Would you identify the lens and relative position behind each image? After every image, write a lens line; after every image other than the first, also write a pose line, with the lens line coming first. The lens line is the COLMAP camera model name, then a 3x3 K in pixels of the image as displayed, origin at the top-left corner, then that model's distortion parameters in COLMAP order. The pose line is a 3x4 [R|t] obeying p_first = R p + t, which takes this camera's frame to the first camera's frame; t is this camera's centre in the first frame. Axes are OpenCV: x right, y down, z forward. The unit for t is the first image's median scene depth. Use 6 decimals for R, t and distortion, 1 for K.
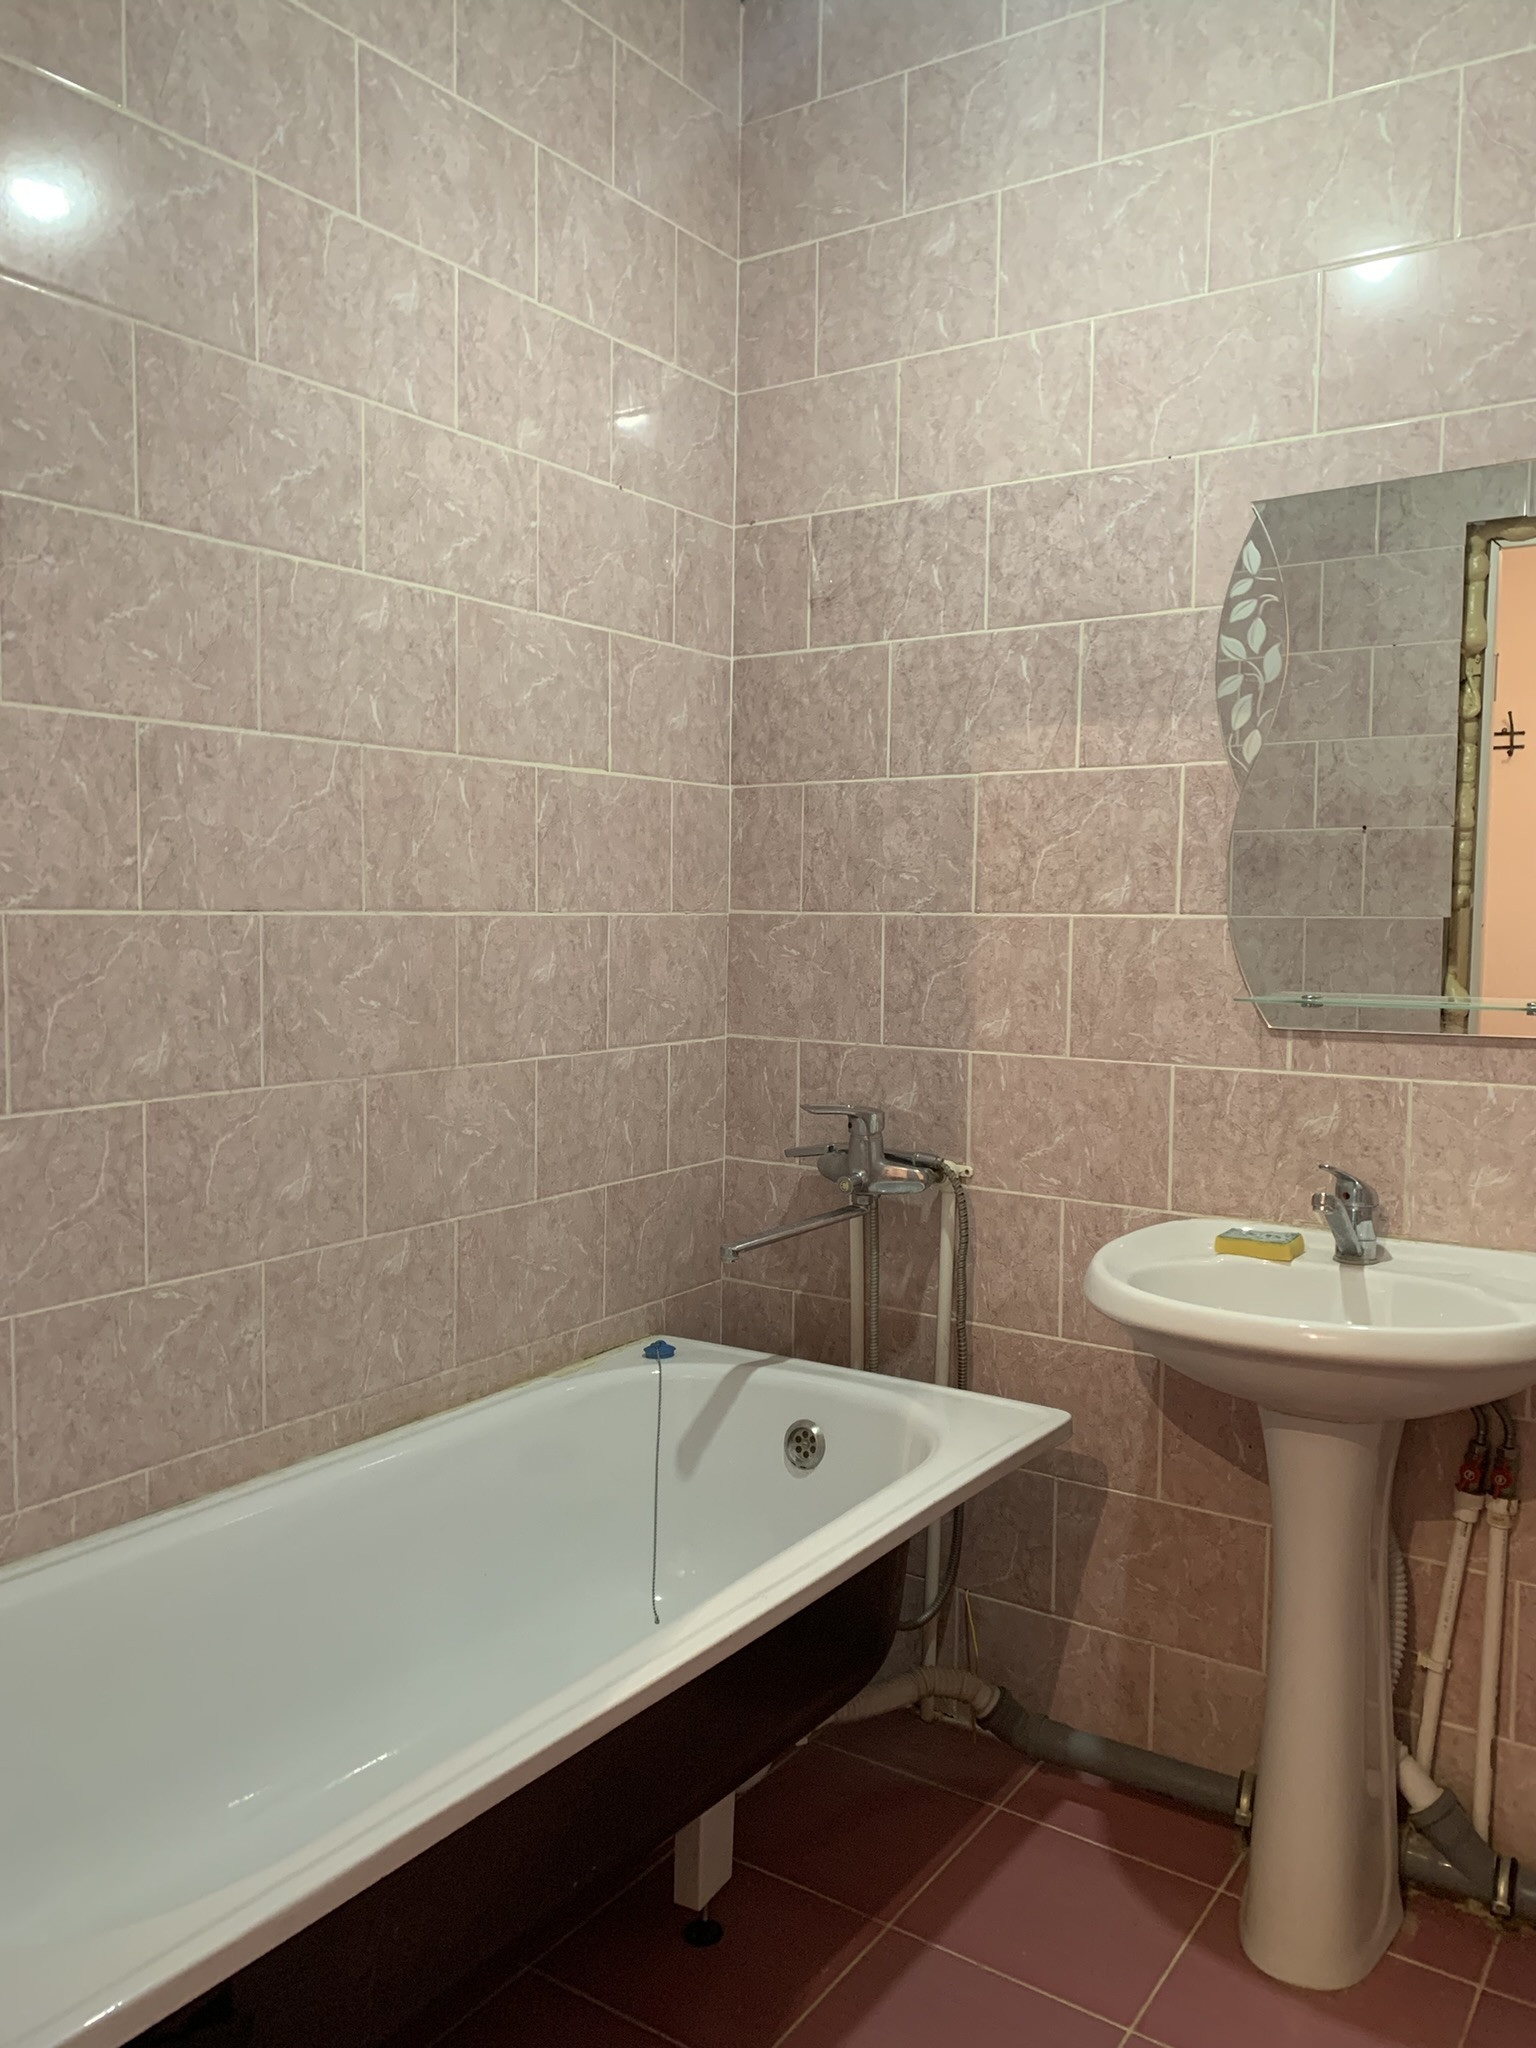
lens RADIAL K [[1585.5, 0, 764.3], [0, 1585.5, 1030.4], [0, 0, 1]] dist [0.028597, -0.015082]
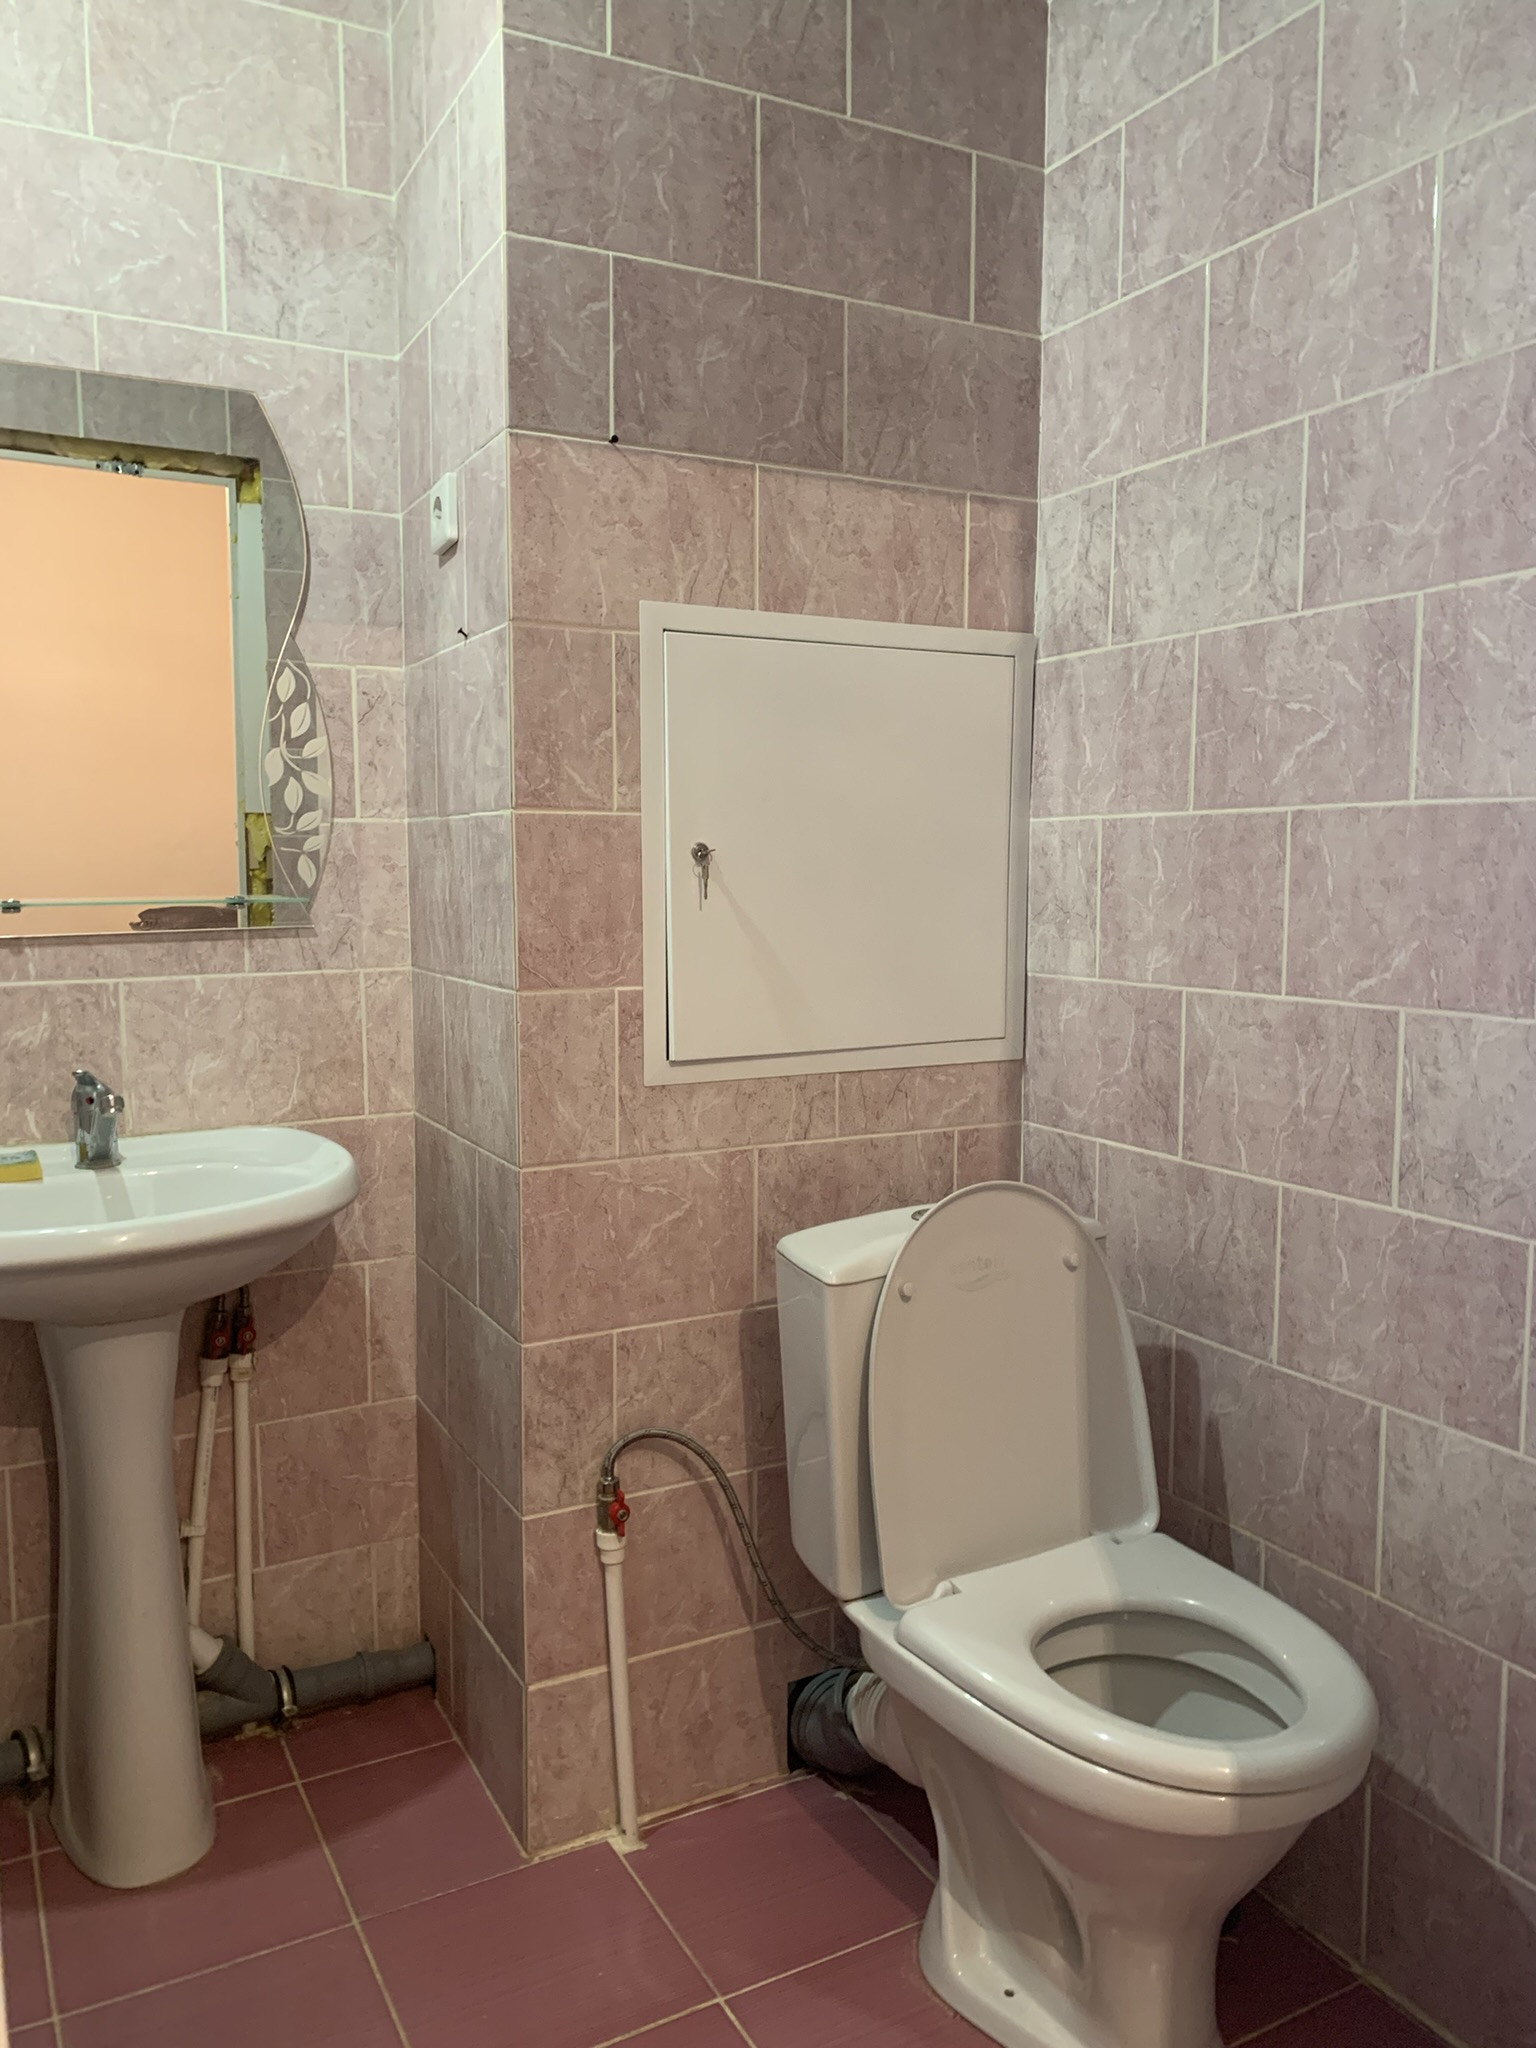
lens RADIAL K [[1585.5, 0, 764.3], [0, 1585.5, 1030.4], [0, 0, 1]] dist [0.028597, -0.015082]
pose [[0.461040, -0.104514, 0.881203, -0.304388], [0.076340, 0.994030, 0.077955, 0.015794], [-0.884090, 0.031330, 0.466266, 0.170820]]
